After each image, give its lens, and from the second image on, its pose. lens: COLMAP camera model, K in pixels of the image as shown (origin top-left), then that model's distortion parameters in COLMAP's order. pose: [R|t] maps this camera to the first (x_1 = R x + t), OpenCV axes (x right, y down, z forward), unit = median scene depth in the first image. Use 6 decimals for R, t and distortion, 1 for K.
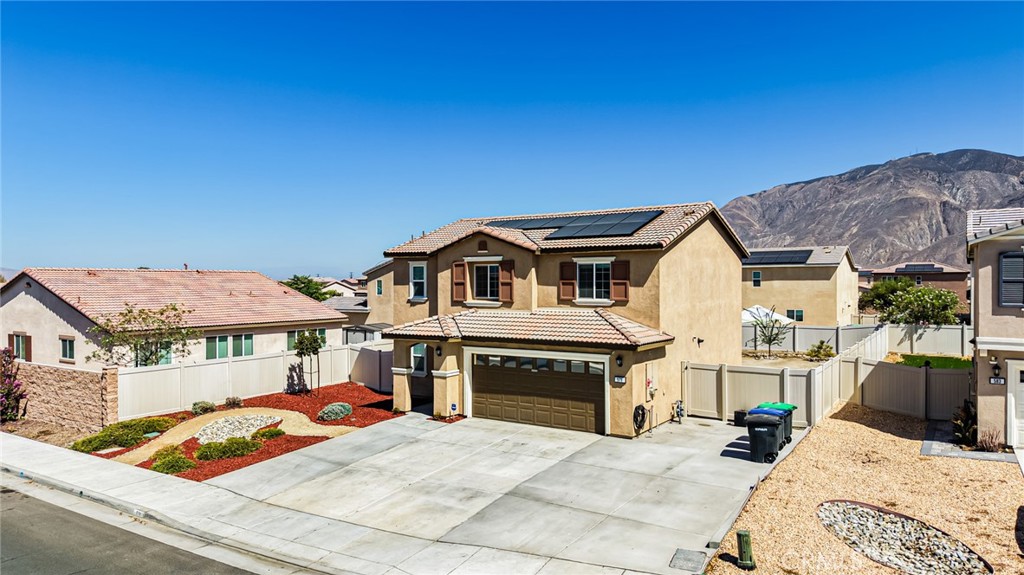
lens RADIAL K [[695.1, 0, 512.0], [0, 695.1, 287.5], [0, 0, 1]] dist [0.041069, -0.050100]
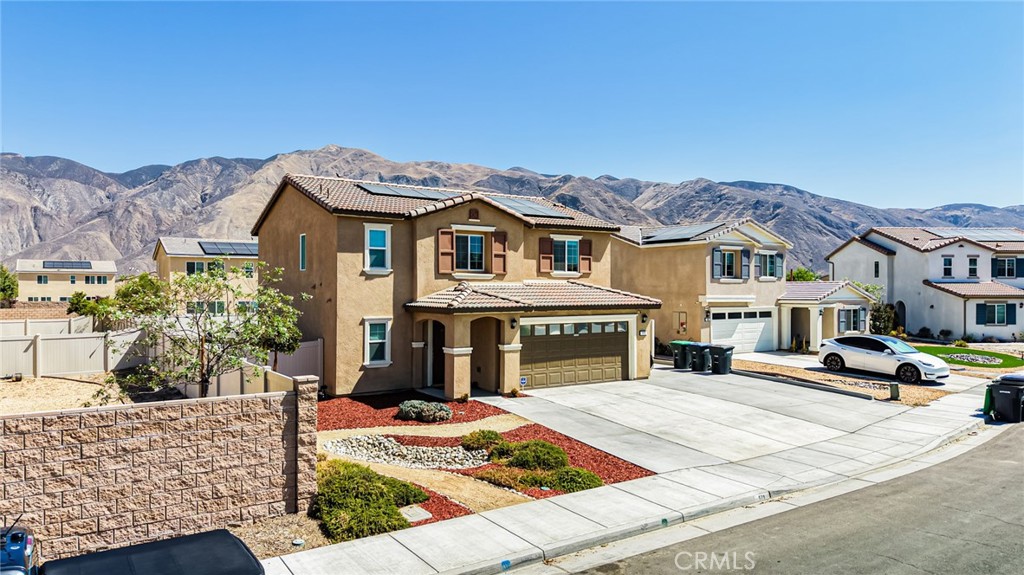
lens RADIAL K [[695.1, 0, 512.0], [0, 695.1, 287.5], [0, 0, 1]] dist [0.041069, -0.050100]
pose [[0.377027, 0.005371, 0.926187, -0.905923], [0.006319, 0.999945, -0.008371, 0.047861], [-0.926181, 0.009008, 0.376972, 0.608781]]
